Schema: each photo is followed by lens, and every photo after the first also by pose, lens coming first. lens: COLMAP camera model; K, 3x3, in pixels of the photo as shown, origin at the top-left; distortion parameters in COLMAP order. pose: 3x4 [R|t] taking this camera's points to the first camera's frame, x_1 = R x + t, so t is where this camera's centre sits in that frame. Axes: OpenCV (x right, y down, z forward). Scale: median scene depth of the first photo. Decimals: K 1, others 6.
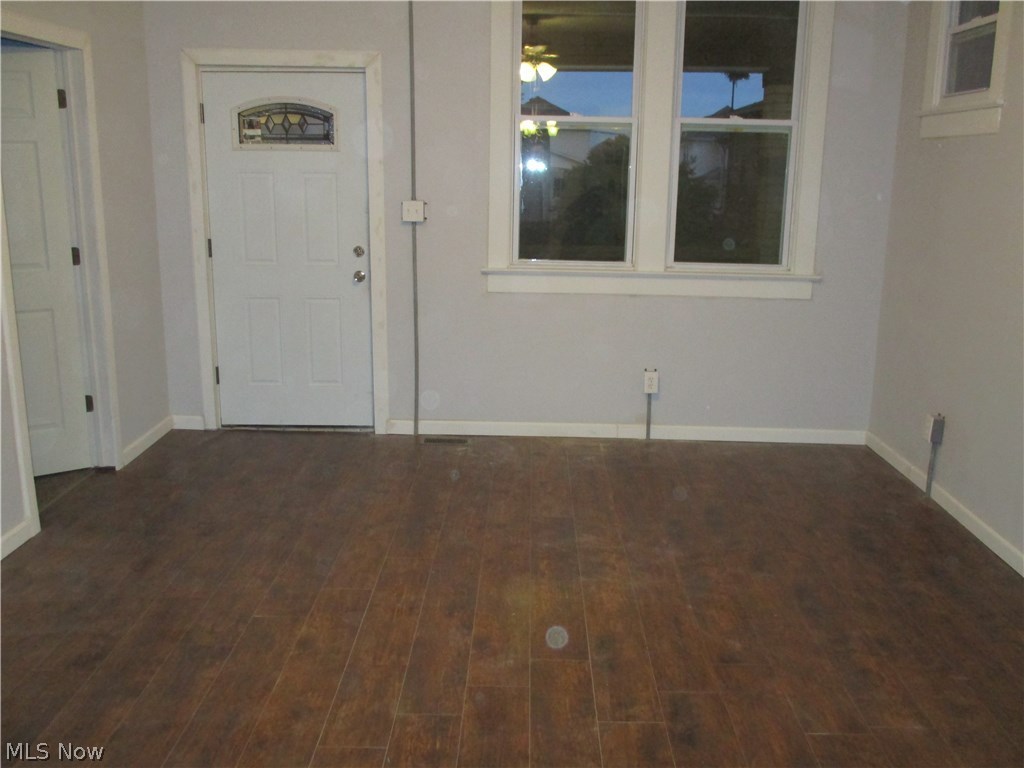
lens RADIAL K [[918.5, 0, 512.0], [0, 918.5, 384.0], [0, 0, 1]] dist [-0.060336, -0.009658]
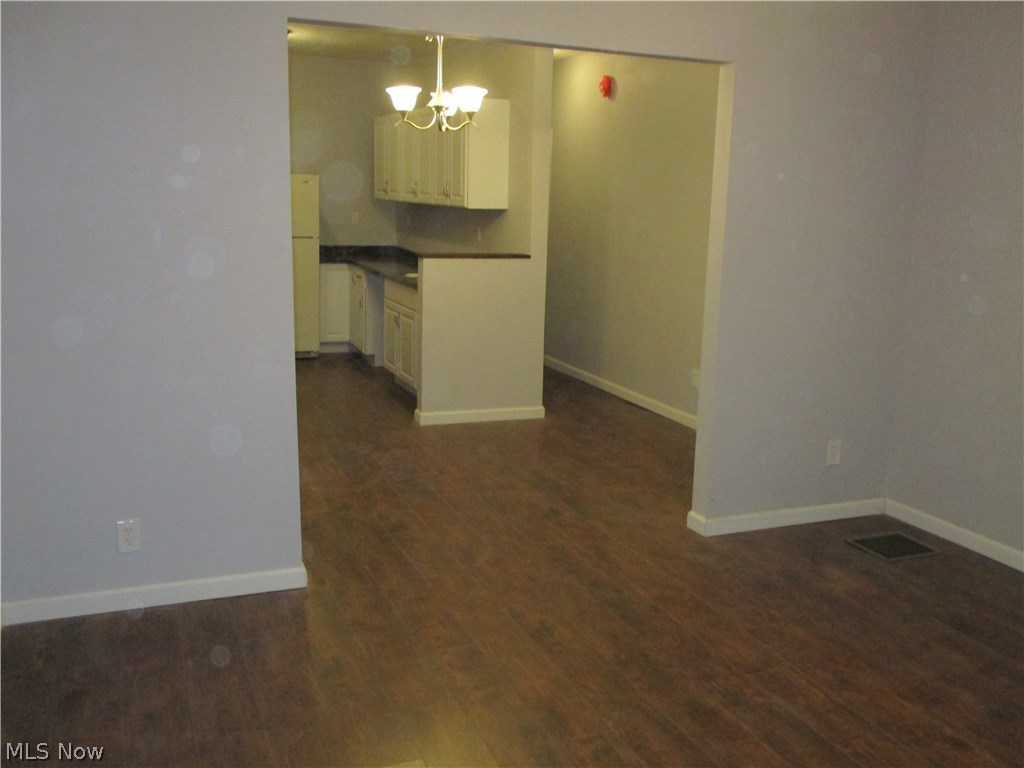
lens RADIAL K [[918.5, 0, 512.0], [0, 918.5, 384.0], [0, 0, 1]] dist [-0.060336, -0.009658]
pose [[-0.917216, 0.048504, -0.395428, 0.578216], [-0.123756, 0.908768, 0.398529, -0.380909], [0.378682, 0.414473, -0.827533, 1.612243]]
